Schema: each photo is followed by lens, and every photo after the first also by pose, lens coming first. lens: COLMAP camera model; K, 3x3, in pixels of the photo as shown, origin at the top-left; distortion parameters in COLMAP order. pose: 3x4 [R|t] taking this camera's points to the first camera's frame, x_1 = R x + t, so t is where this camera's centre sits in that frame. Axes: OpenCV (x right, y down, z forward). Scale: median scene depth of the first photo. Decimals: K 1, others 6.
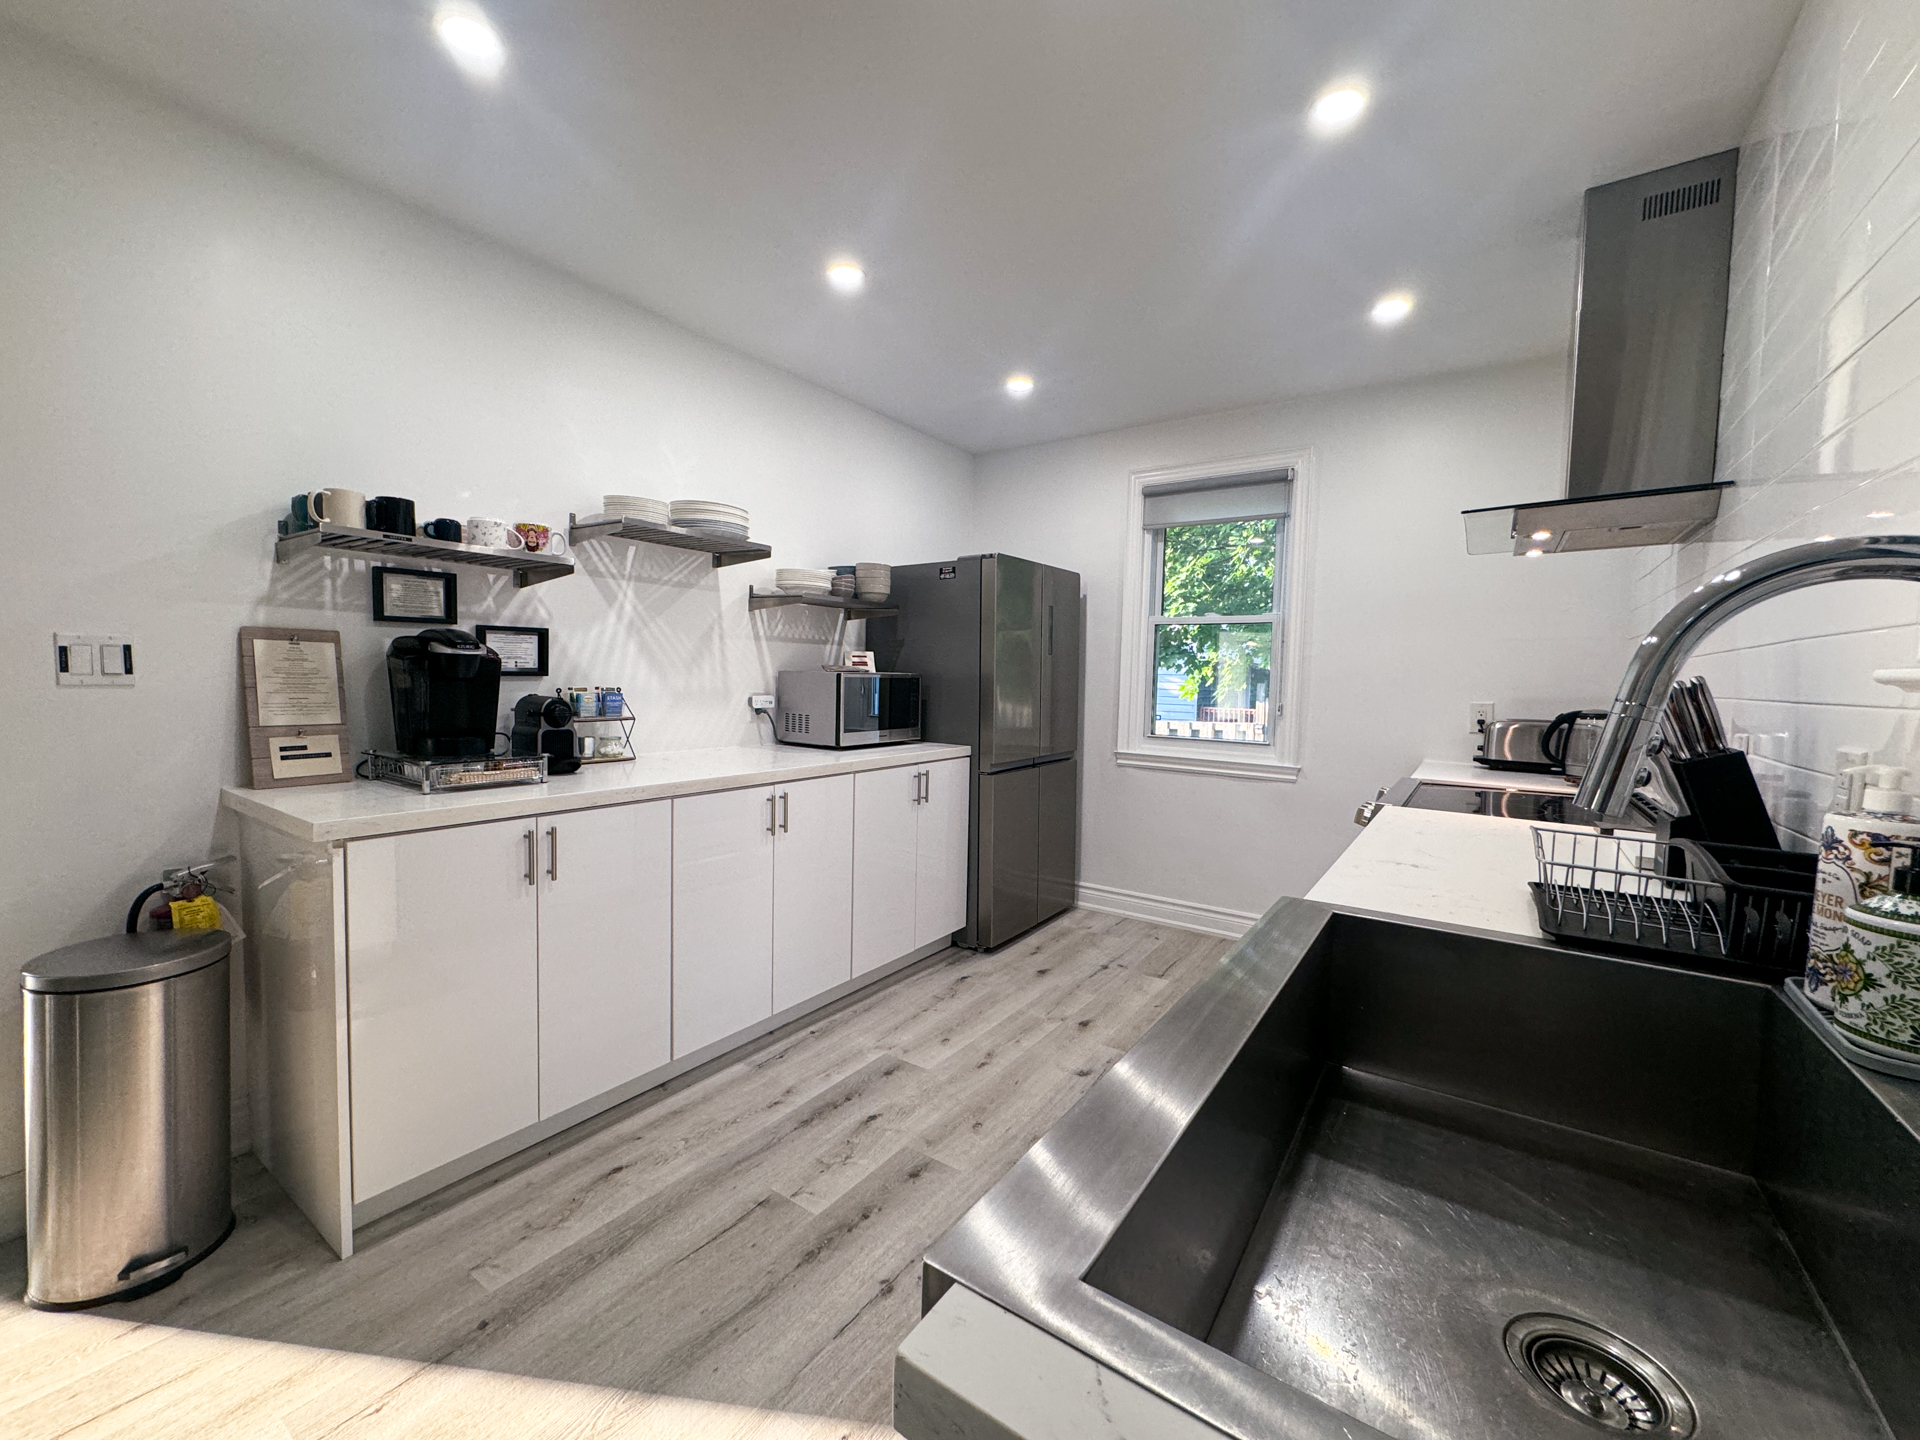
lens RADIAL K [[769.4, 0, 960.0], [0, 769.4, 720.0], [0, 0, 1]] dist [-0.000482, -0.000091]
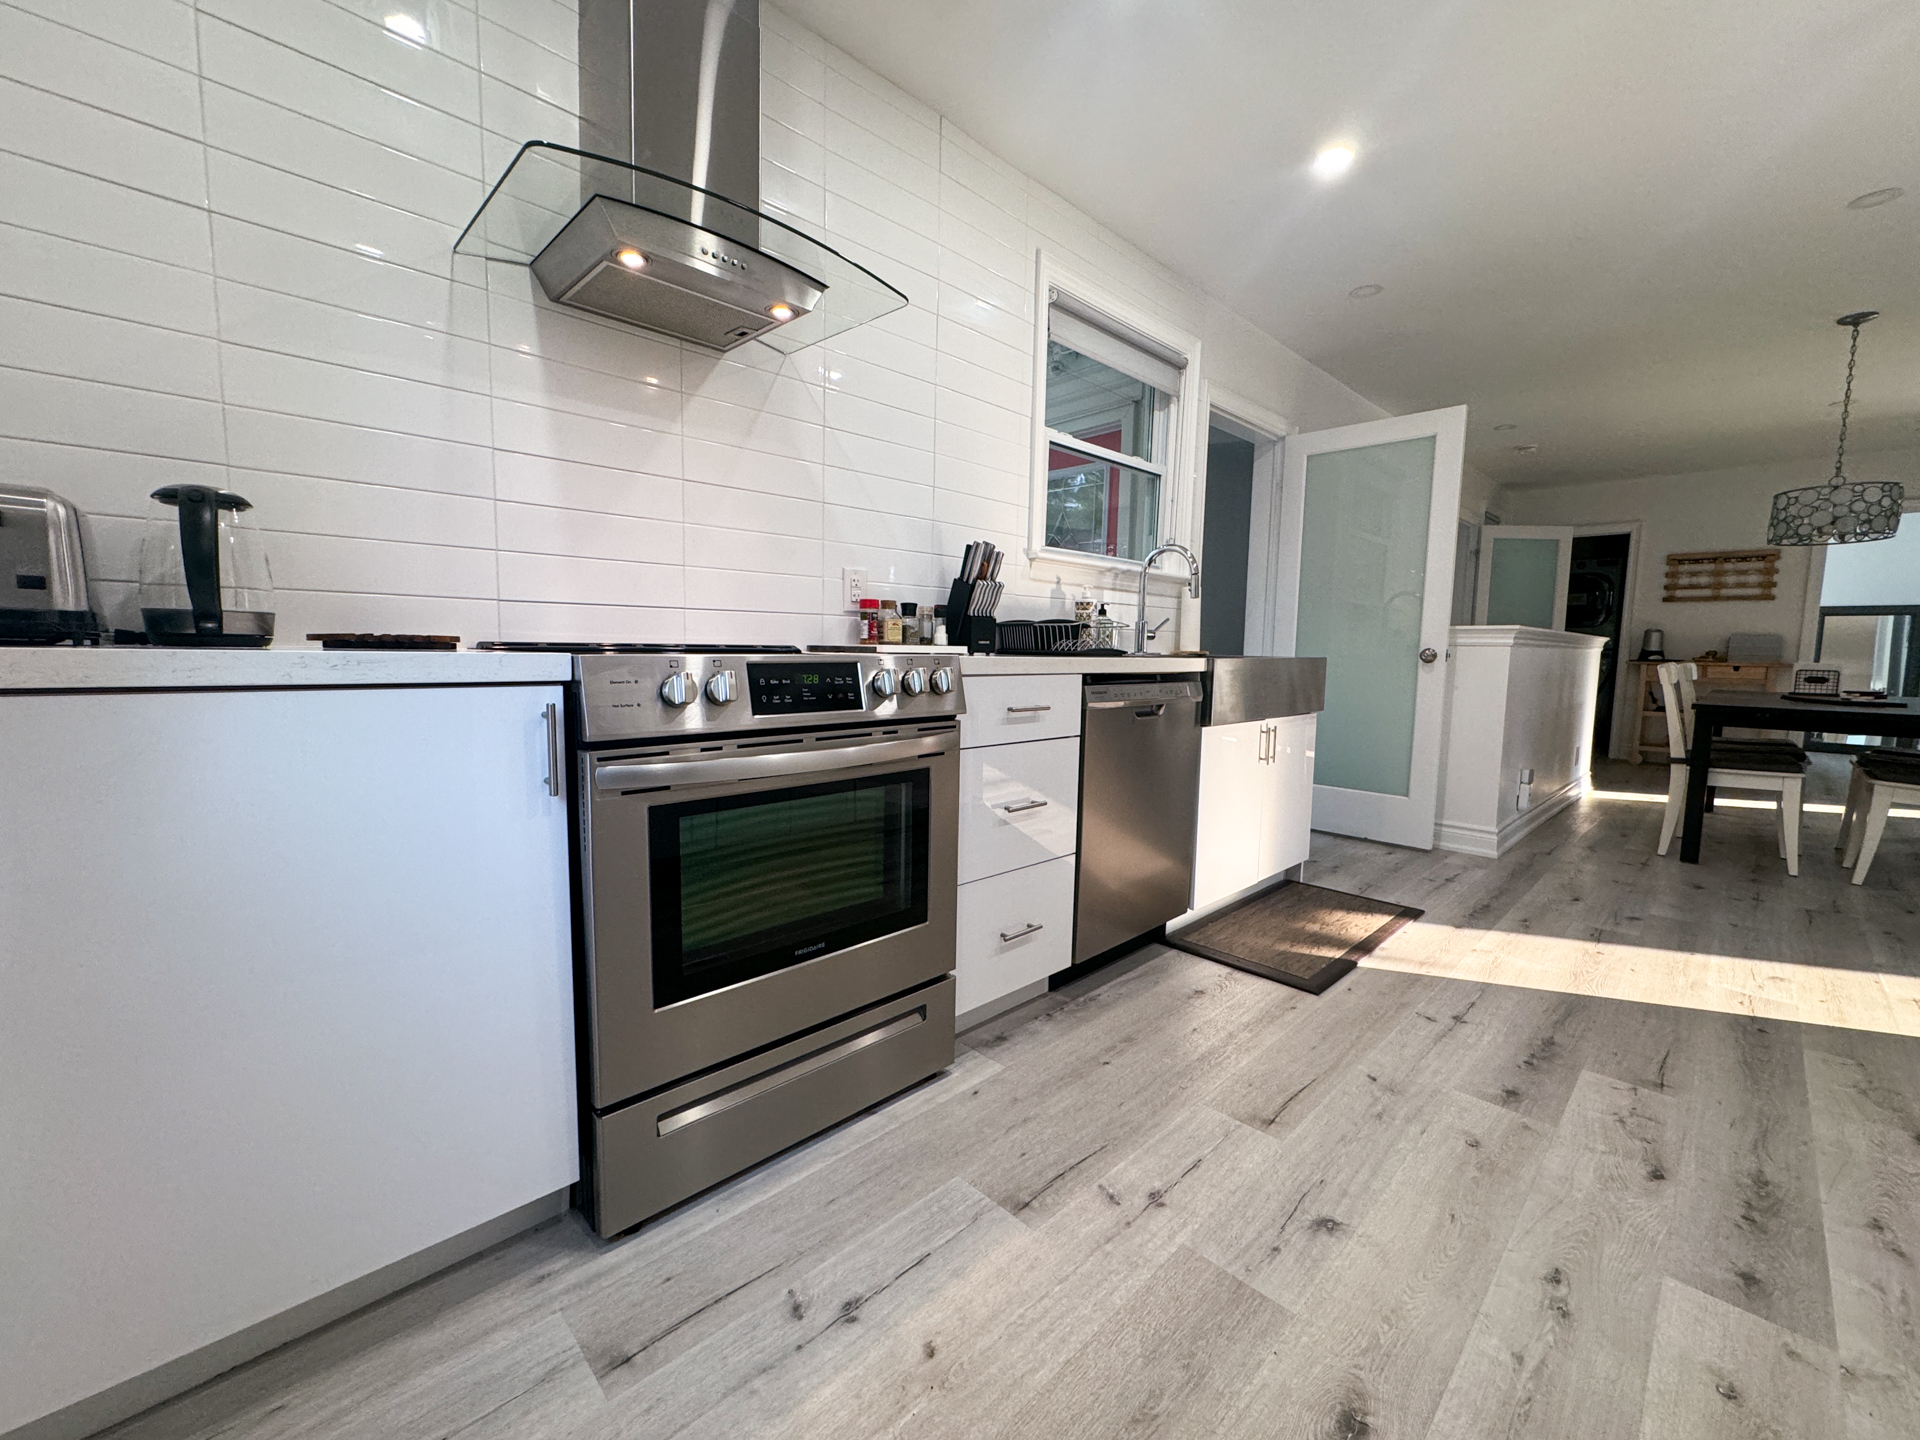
lens RADIAL K [[769.4, 0, 960.0], [0, 769.4, 720.0], [0, 0, 1]] dist [-0.000482, -0.000091]
pose [[-0.979169, -0.059714, 0.194067, 0.392731], [-0.029279, 0.987313, 0.156065, 0.050584], [-0.200924, 0.147132, -0.968494, 1.824829]]
